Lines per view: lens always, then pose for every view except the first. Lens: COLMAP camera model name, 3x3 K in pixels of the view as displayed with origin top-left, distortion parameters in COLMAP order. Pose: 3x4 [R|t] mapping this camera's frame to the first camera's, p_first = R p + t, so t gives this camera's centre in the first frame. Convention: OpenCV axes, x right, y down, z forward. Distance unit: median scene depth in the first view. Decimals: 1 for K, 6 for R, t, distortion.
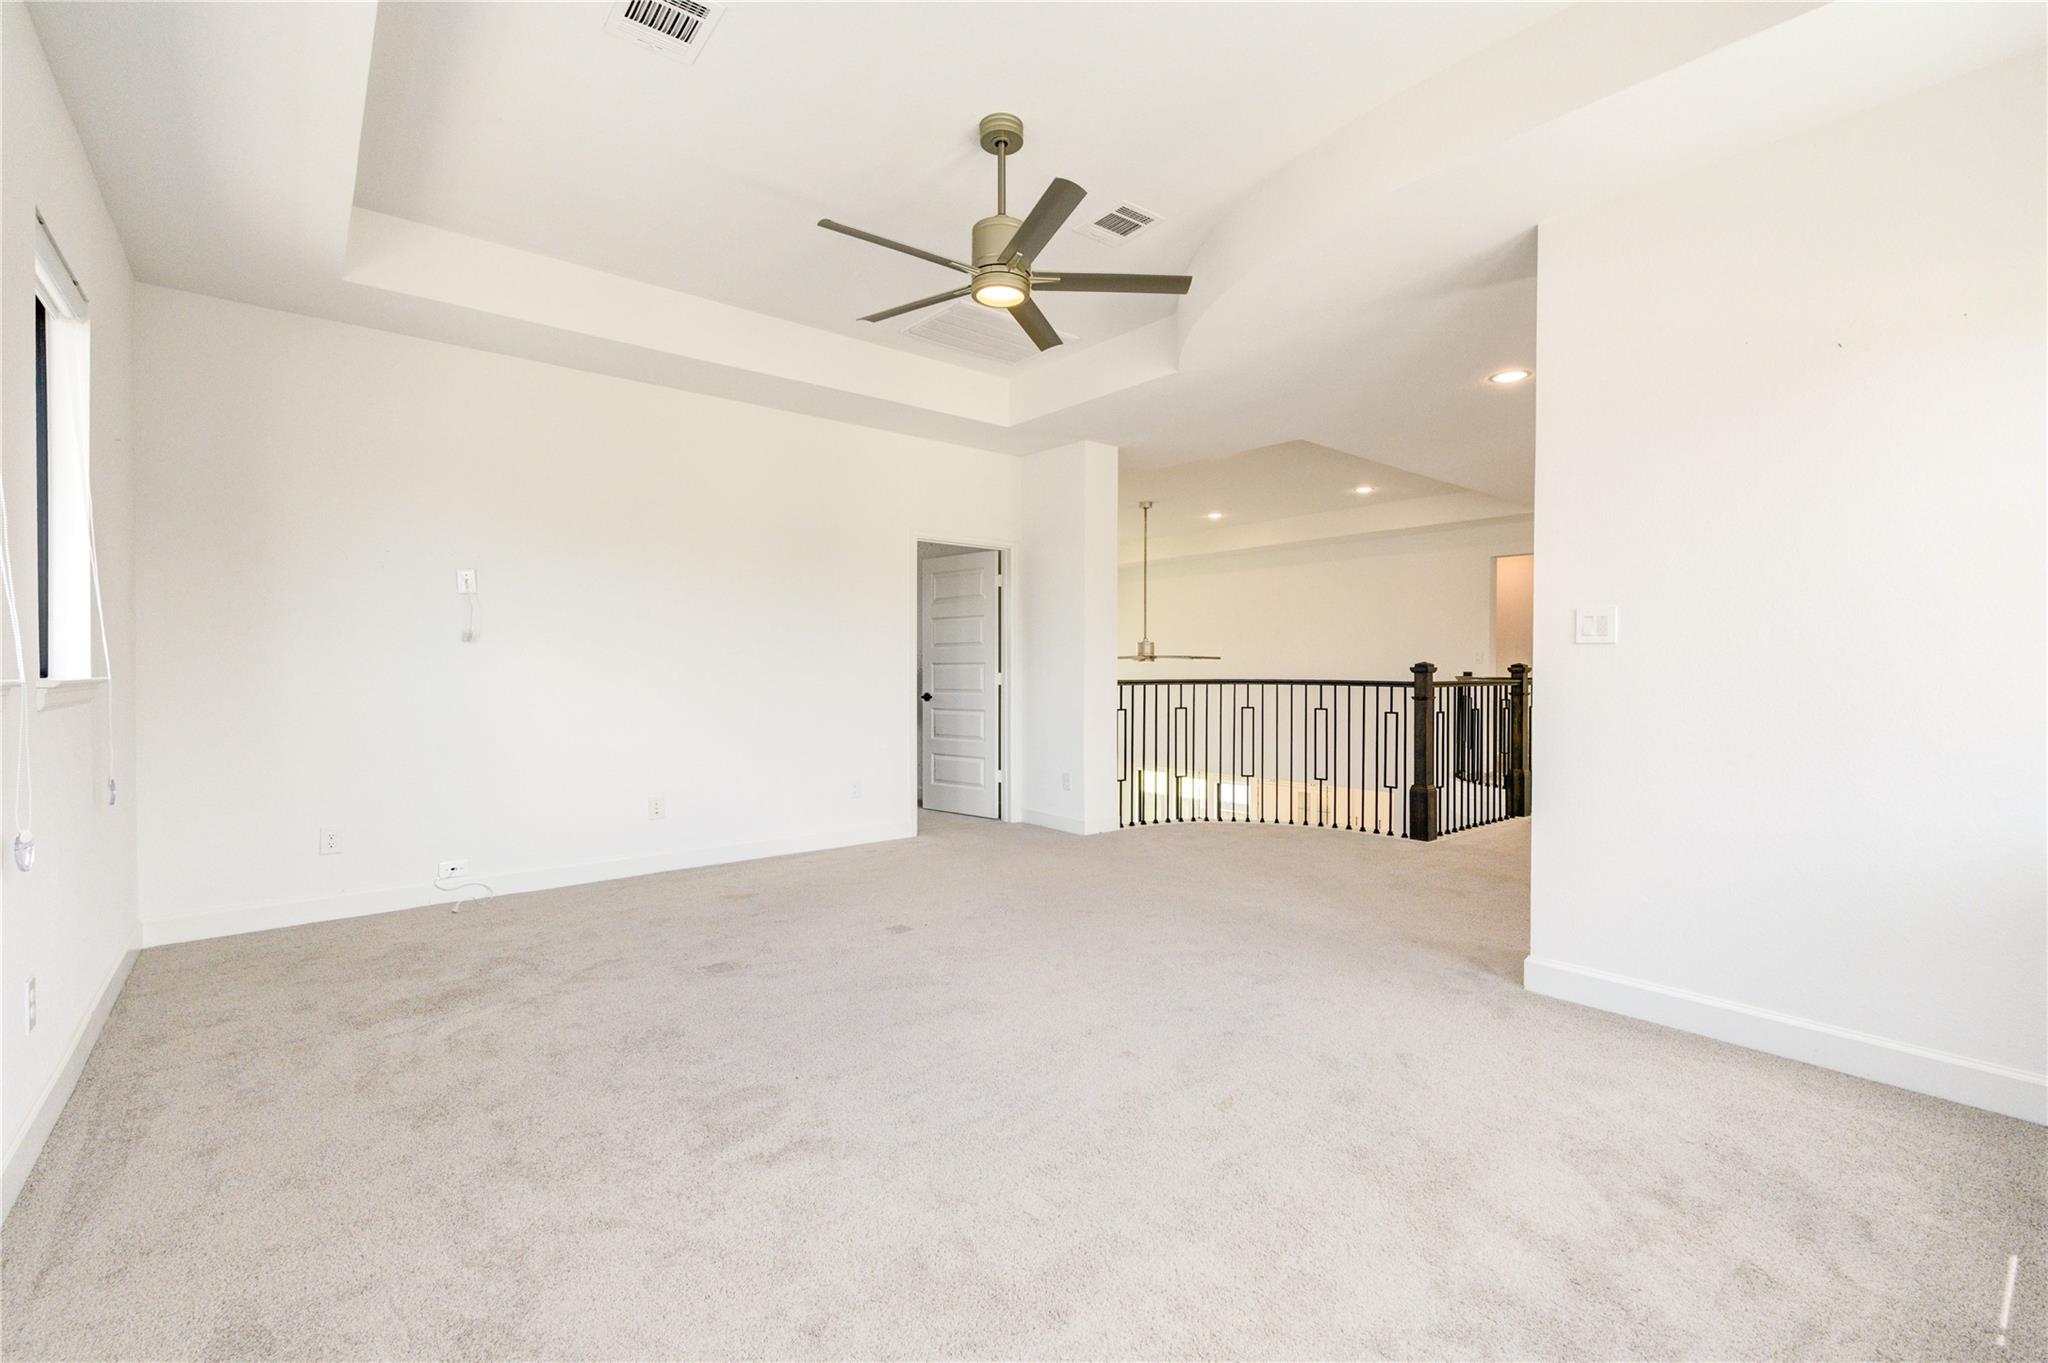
lens RADIAL K [[896.3, 0, 1024.0], [0, 896.3, 681.5], [0, 0, 1]] dist [-0.000898, -0.000080]
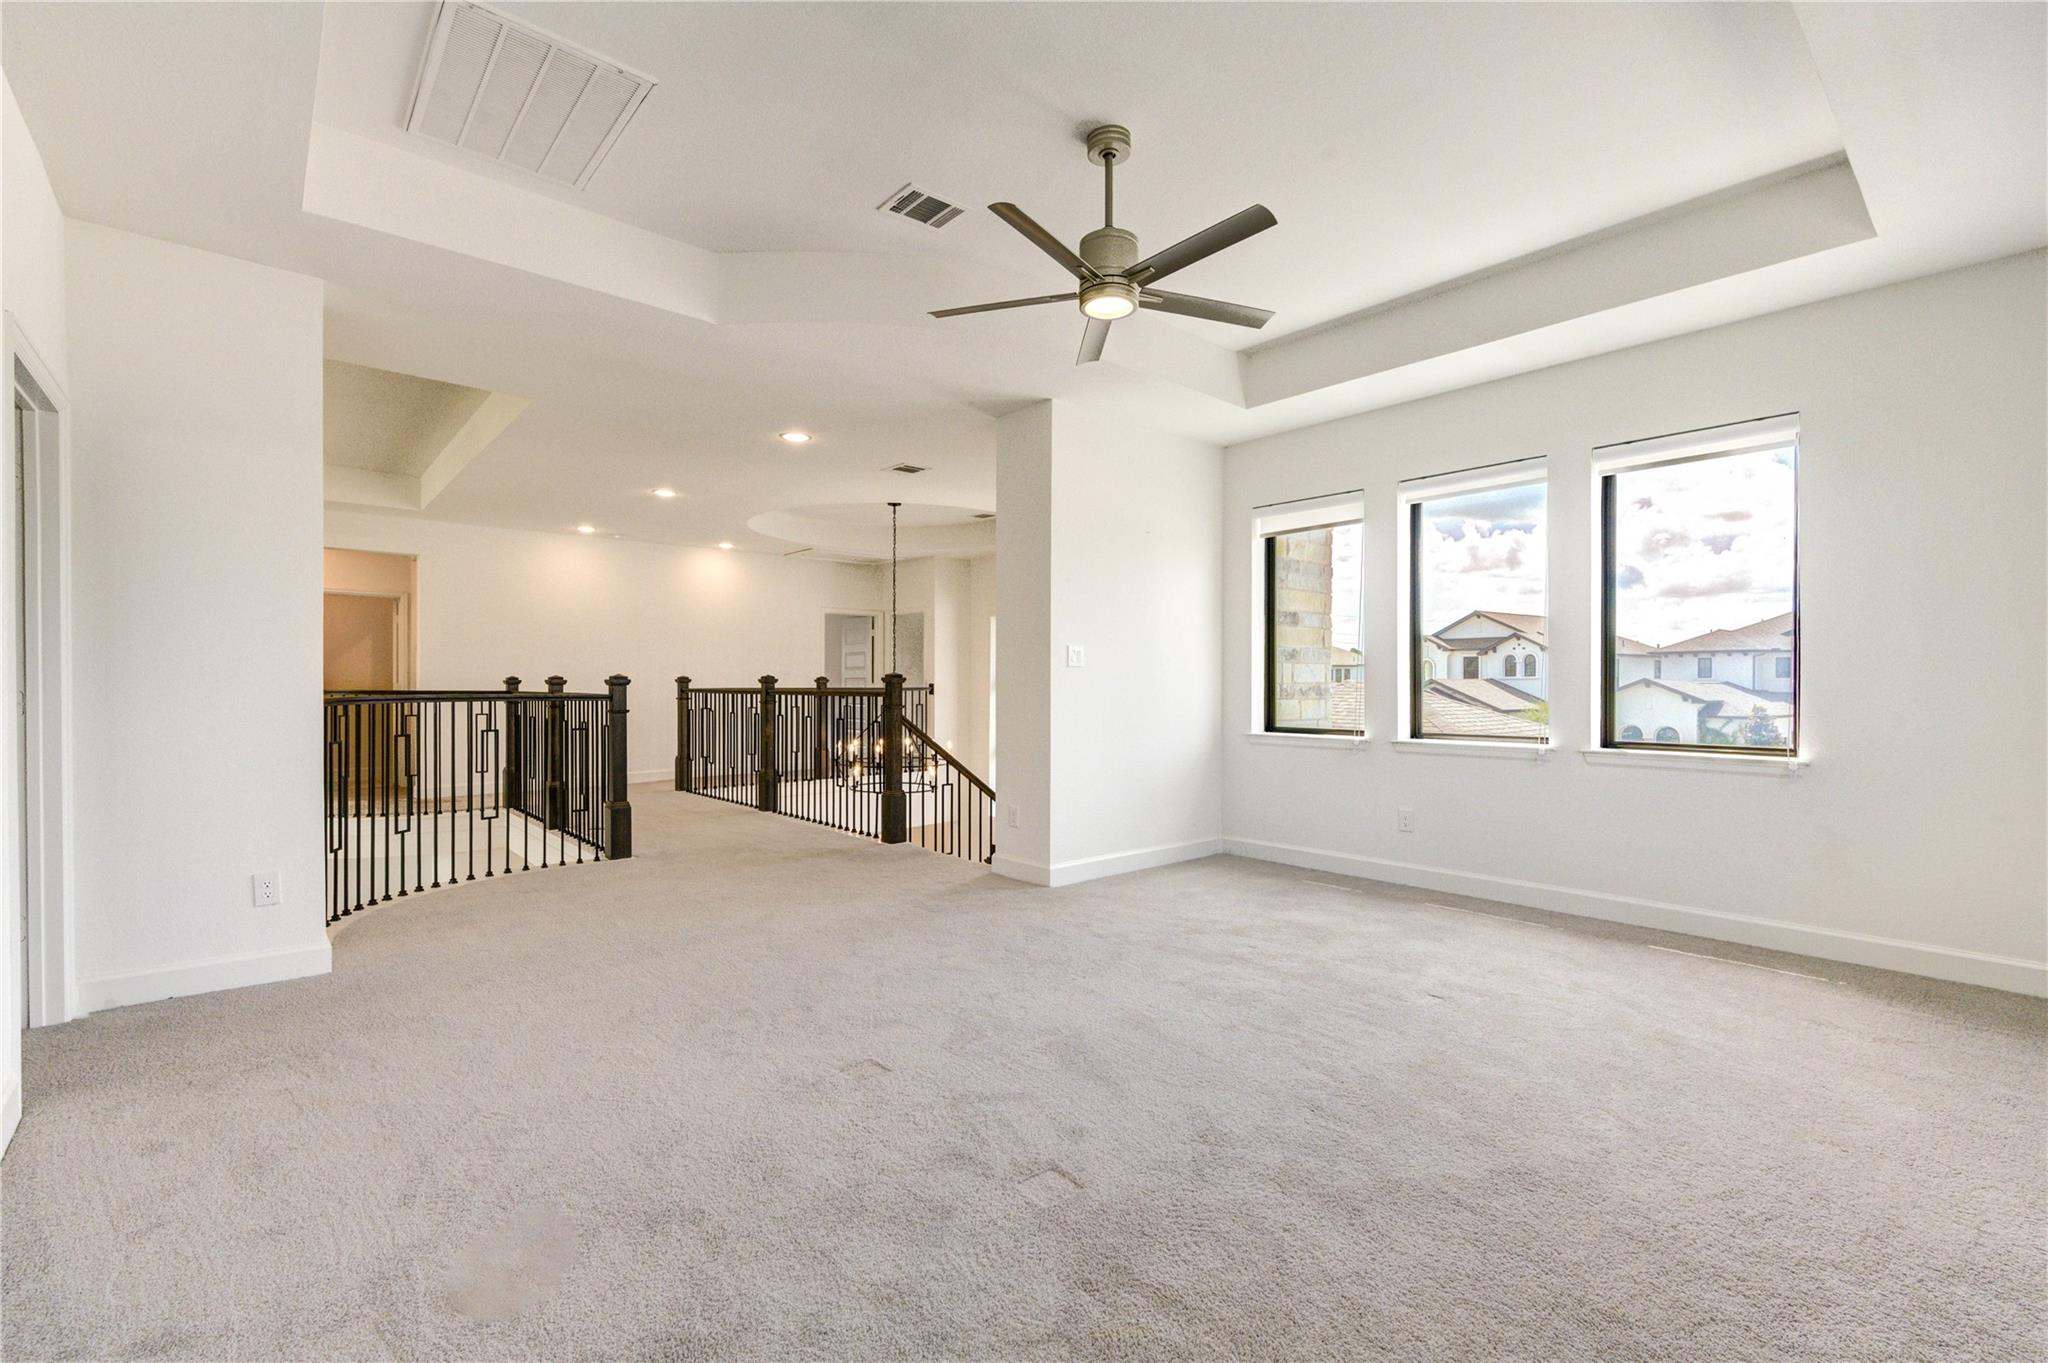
lens RADIAL K [[896.3, 0, 1024.0], [0, 896.3, 681.5], [0, 0, 1]] dist [-0.000898, -0.000080]
pose [[-0.011514, 0.003462, 0.999928, -0.549058], [0.018278, 0.999828, -0.003251, -0.001363], [-0.999767, 0.018239, -0.011575, 0.598289]]
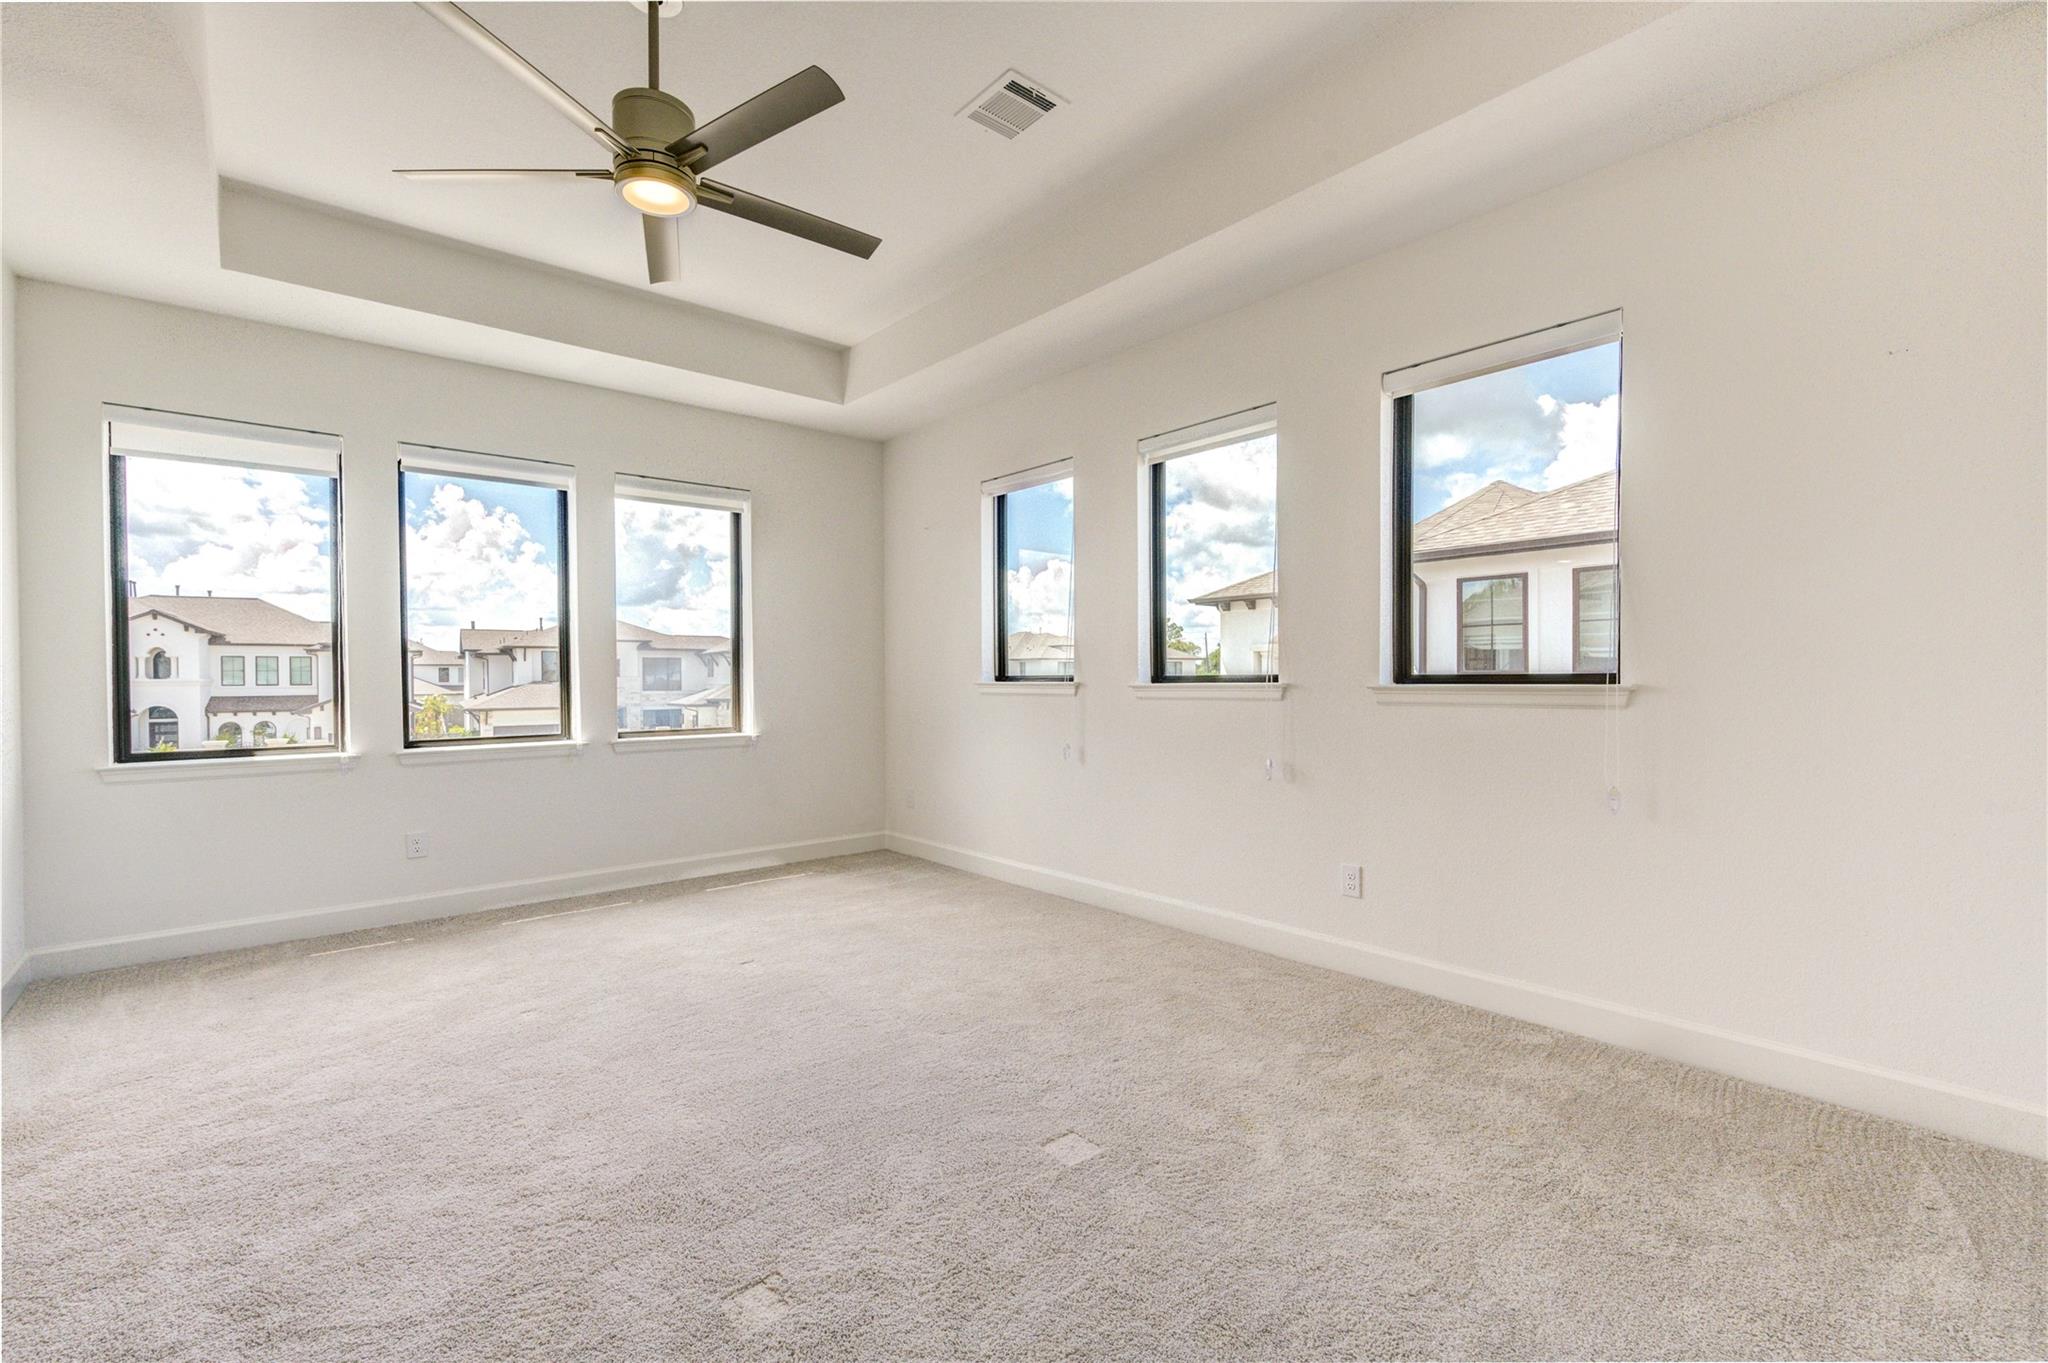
lens RADIAL K [[896.3, 0, 1024.0], [0, 896.3, 681.5], [0, 0, 1]] dist [-0.000898, -0.000080]
pose [[-0.999558, 0.007687, -0.028735, -0.169193], [0.007031, 0.999714, 0.022843, -0.010164], [0.028903, 0.022631, -0.999326, 0.961902]]
